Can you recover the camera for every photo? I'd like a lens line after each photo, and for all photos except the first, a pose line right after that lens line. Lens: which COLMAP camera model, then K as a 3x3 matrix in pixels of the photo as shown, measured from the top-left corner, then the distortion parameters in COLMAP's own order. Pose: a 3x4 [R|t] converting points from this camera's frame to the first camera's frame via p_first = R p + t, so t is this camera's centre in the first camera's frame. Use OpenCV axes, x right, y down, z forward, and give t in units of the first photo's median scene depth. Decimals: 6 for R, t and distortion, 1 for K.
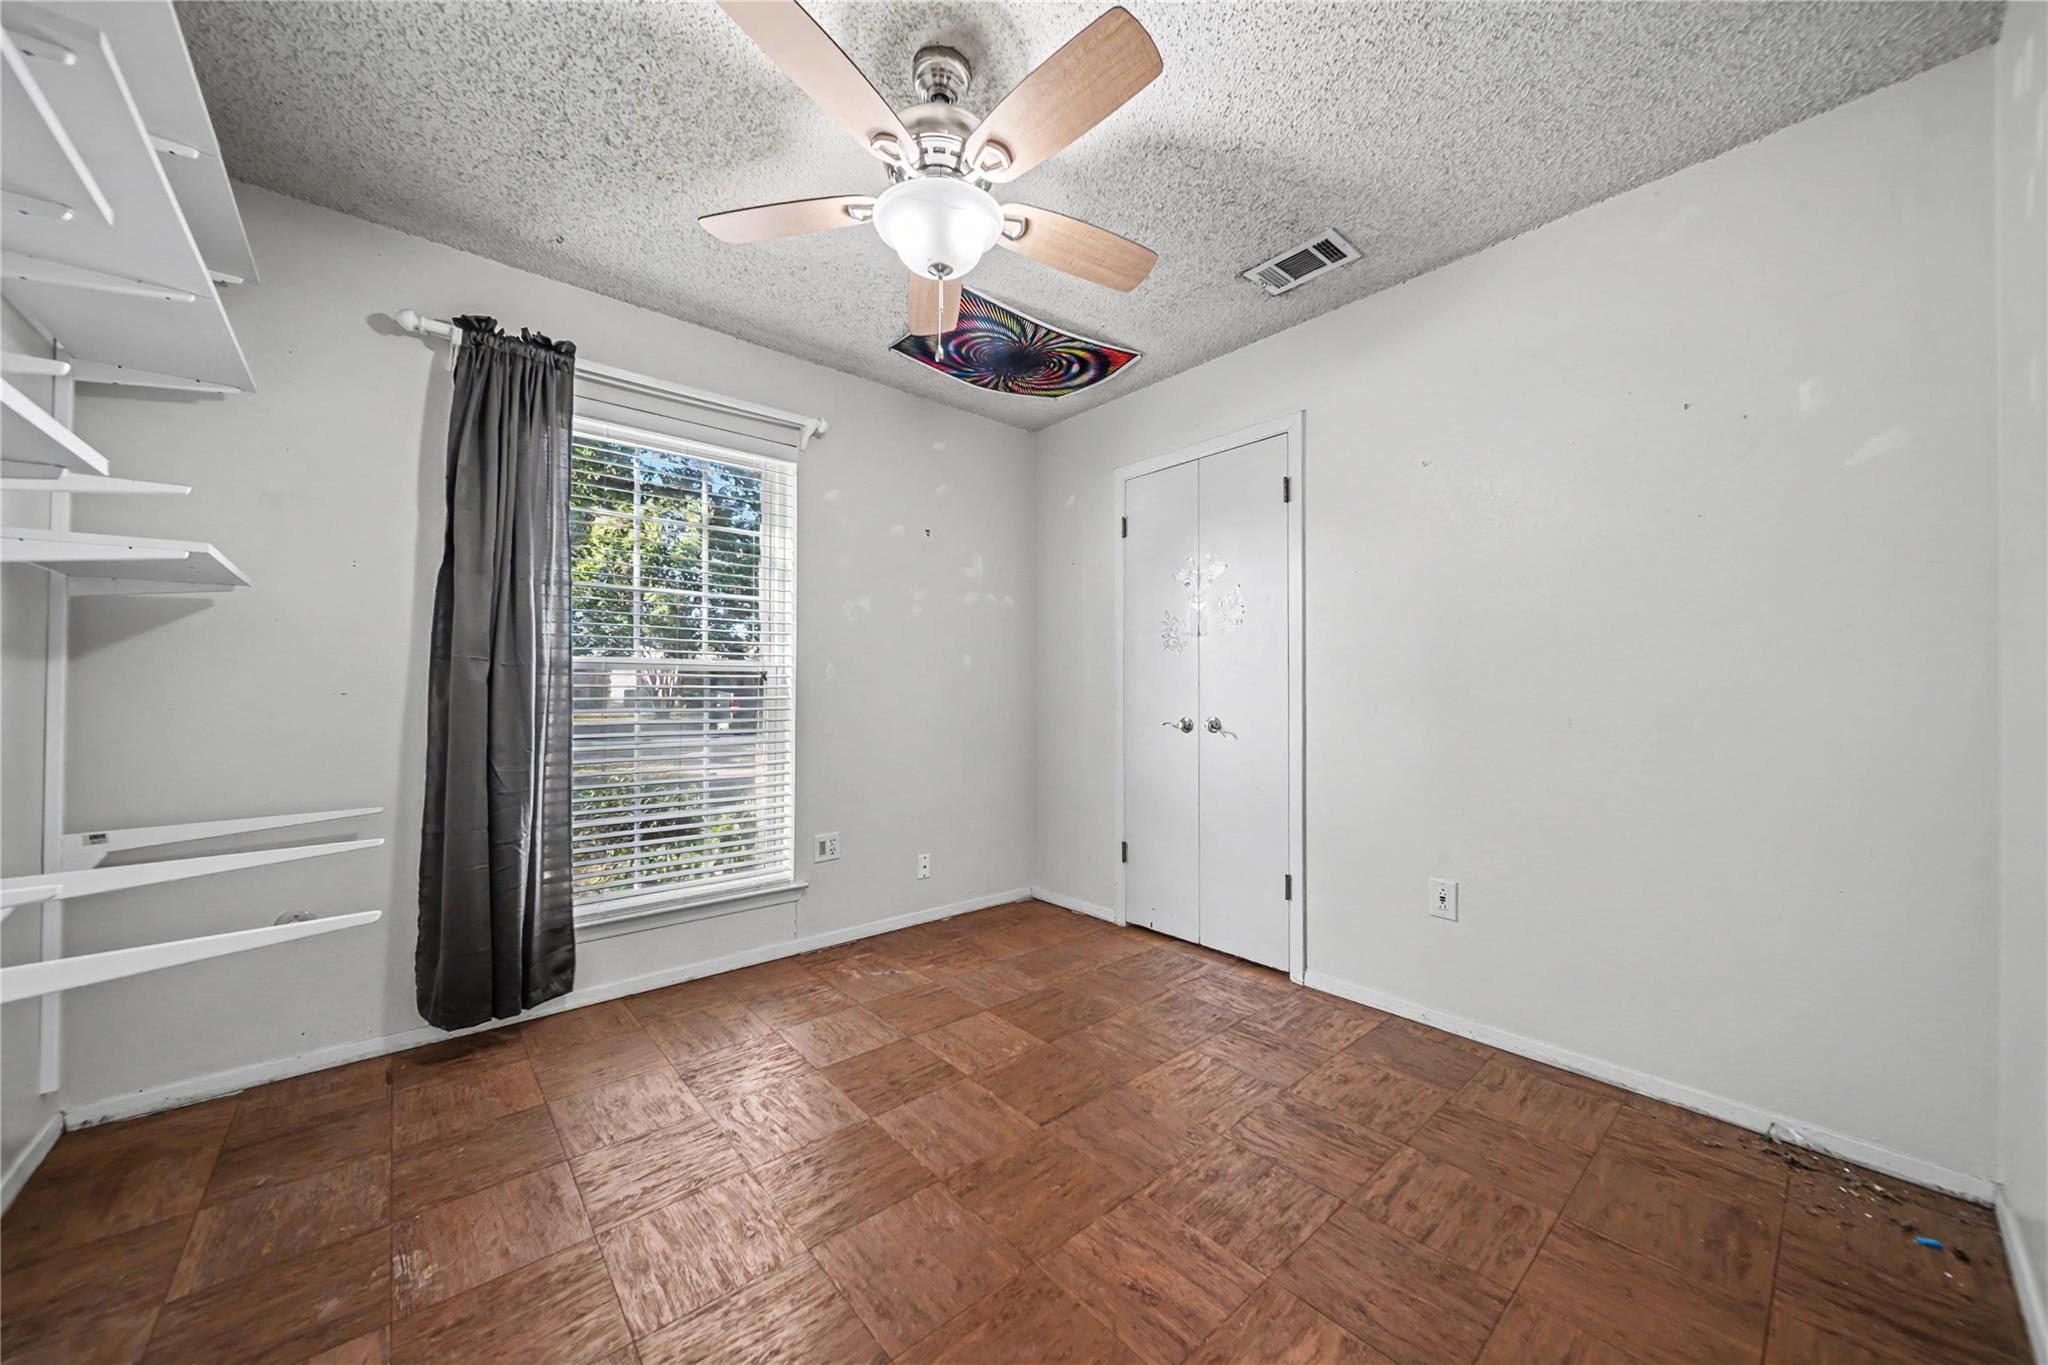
lens RADIAL K [[717.9, 0, 1028.3], [0, 717.9, 679.9], [0, 0, 1]] dist [0.002999, -0.000049]
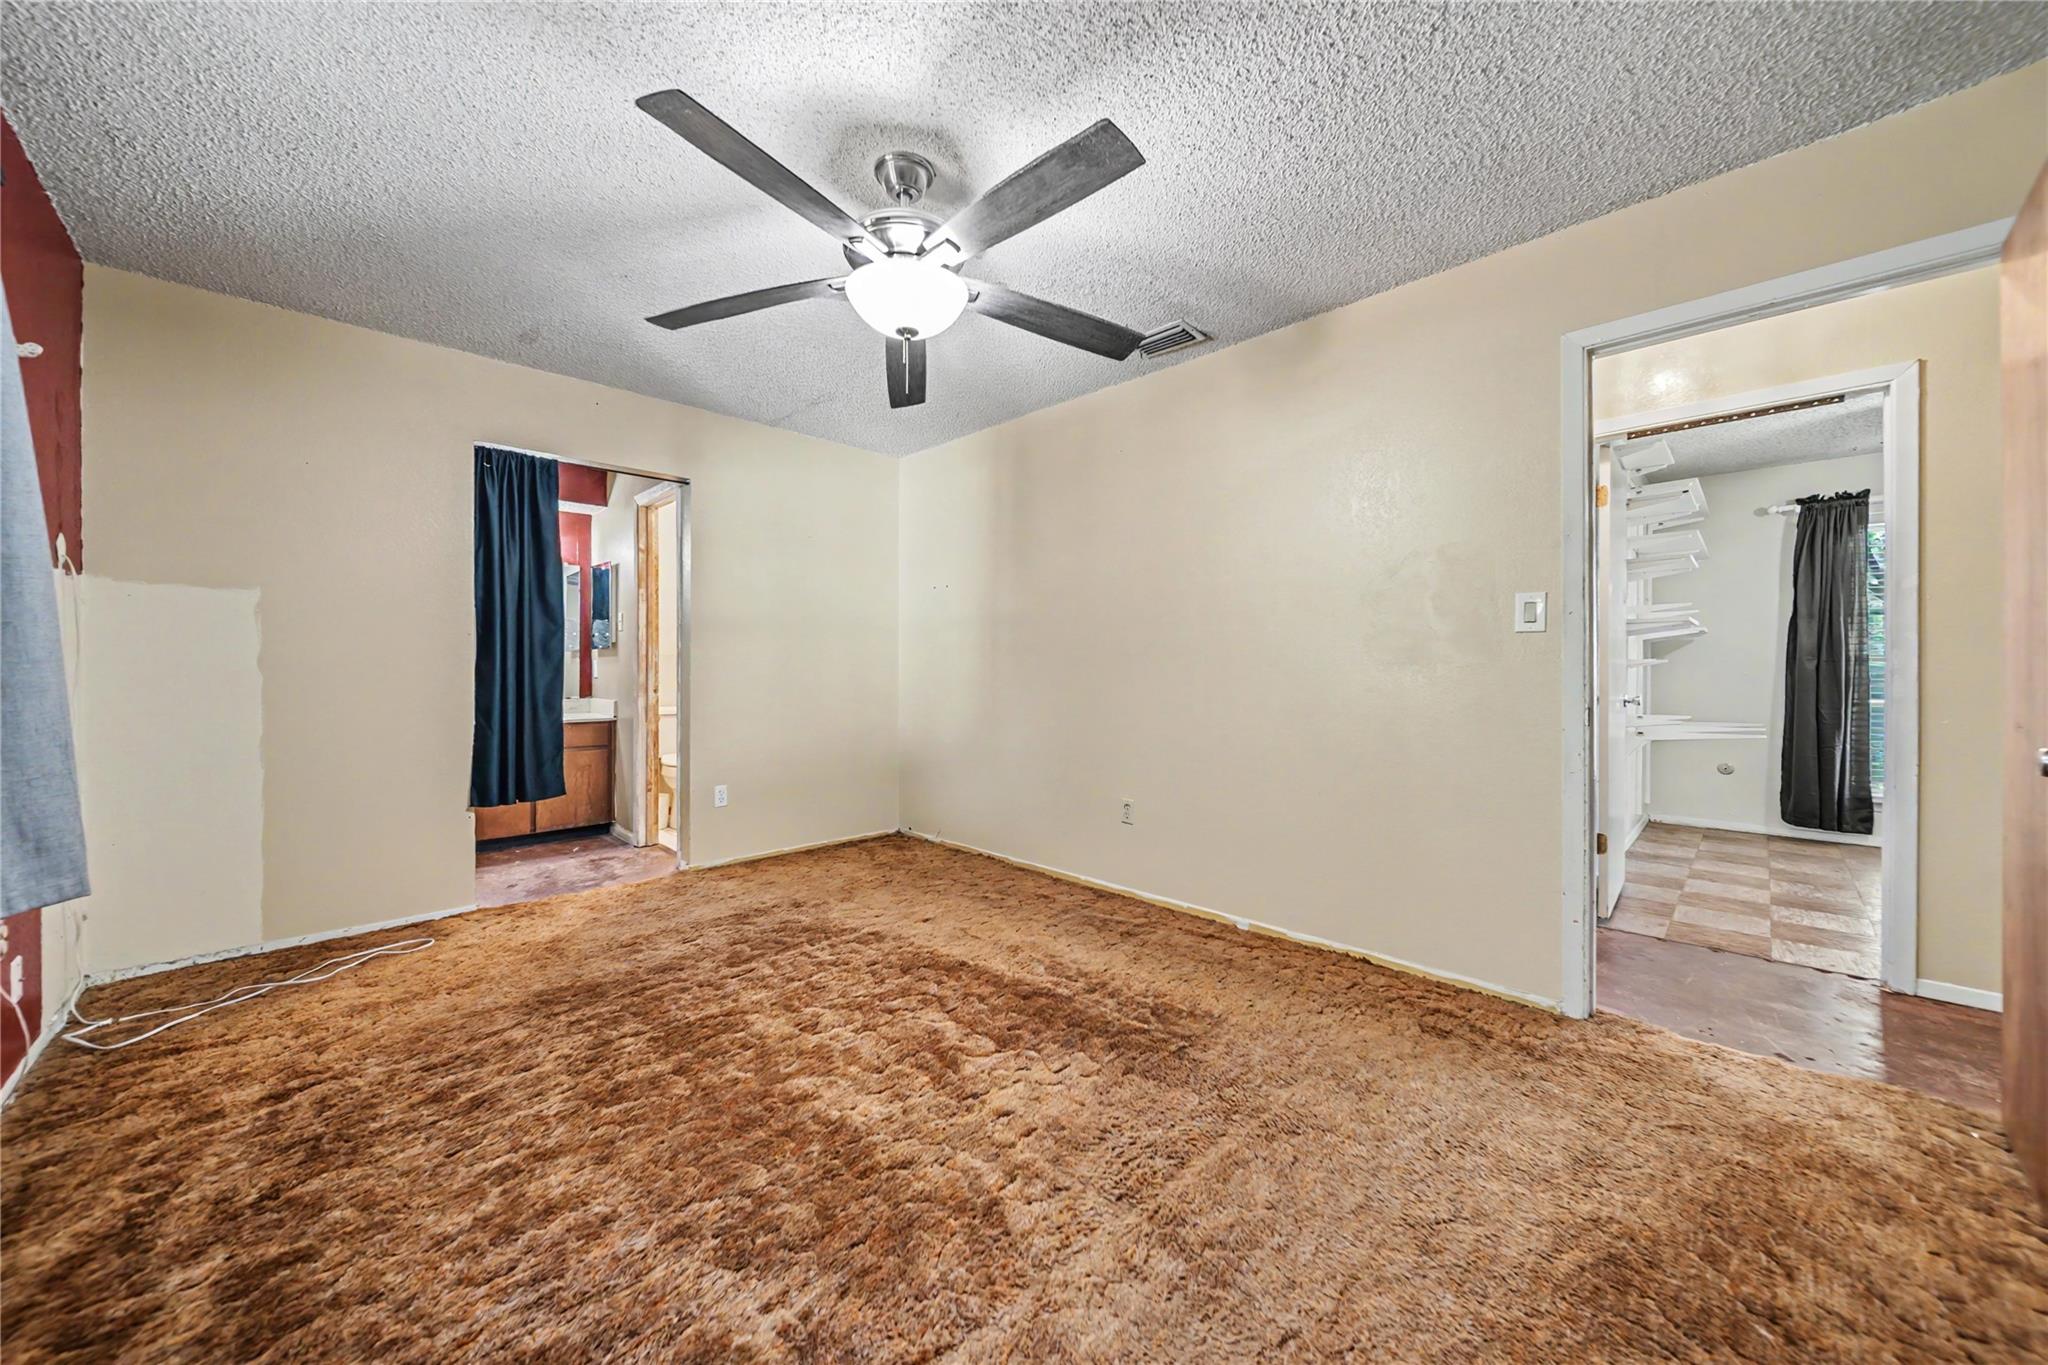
lens RADIAL K [[717.9, 0, 1034.2], [0, 717.9, 672.4], [0, 0, 1]] dist [0.002999, -0.000049]
pose [[0.101901, 0.004075, -0.994786, 1.082142], [0.017930, 0.999822, 0.005933, -0.038549], [0.994633, -0.018441, 0.101810, -1.449300]]
